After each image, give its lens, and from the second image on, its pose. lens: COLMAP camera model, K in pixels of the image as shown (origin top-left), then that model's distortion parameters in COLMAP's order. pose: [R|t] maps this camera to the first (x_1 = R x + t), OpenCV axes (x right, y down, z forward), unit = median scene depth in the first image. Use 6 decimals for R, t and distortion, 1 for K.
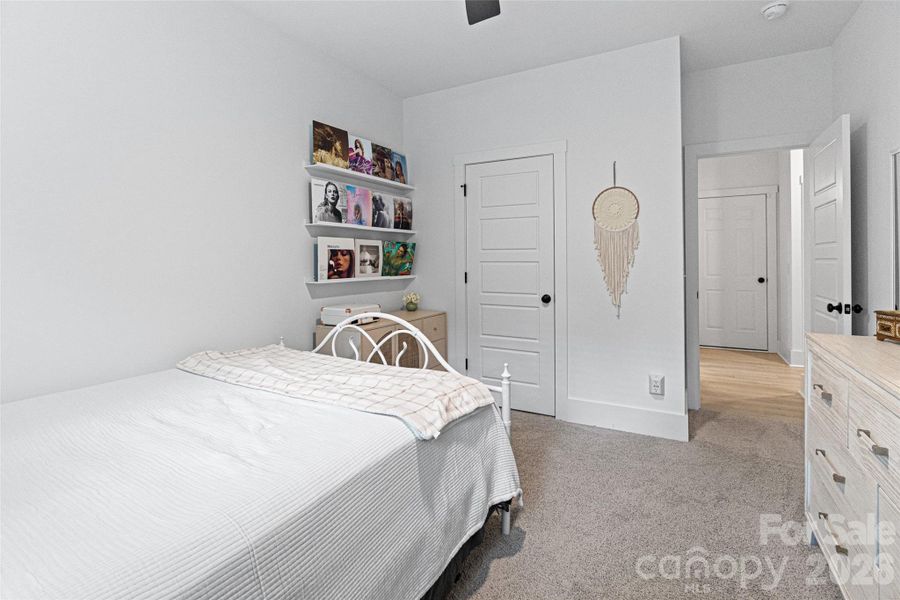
lens RADIAL K [[429.4, 0, 454.6], [0, 429.4, 261.2], [0, 0, 1]] dist [-0.012536, -0.000795]
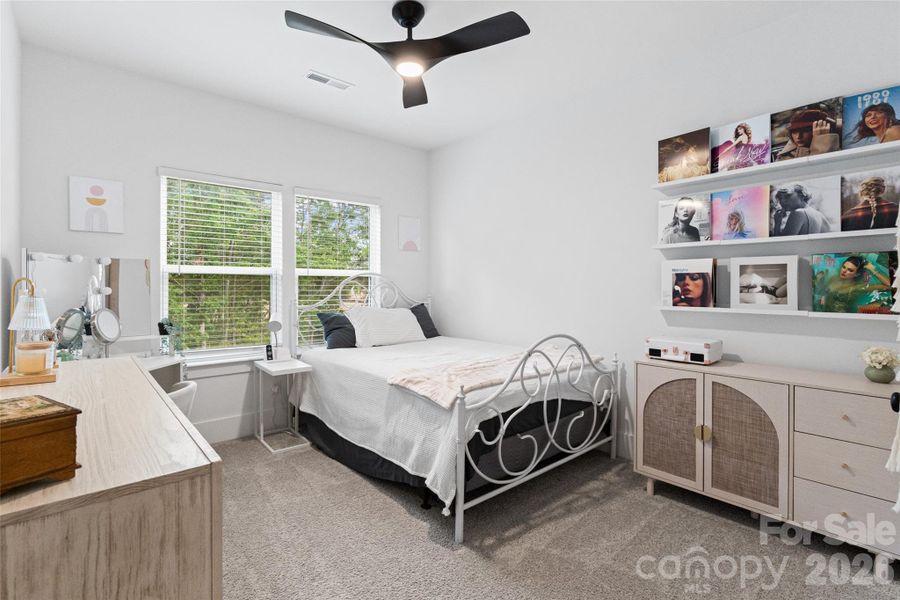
lens RADIAL K [[429.4, 0, 450.7], [0, 429.4, 292.9], [0, 0, 1]] dist [-0.012536, -0.000795]
pose [[-0.348289, 0.017539, -0.937223, 0.638669], [-0.001597, 0.999812, 0.019304, -0.002829], [0.937386, 0.008220, -0.348196, 0.769297]]
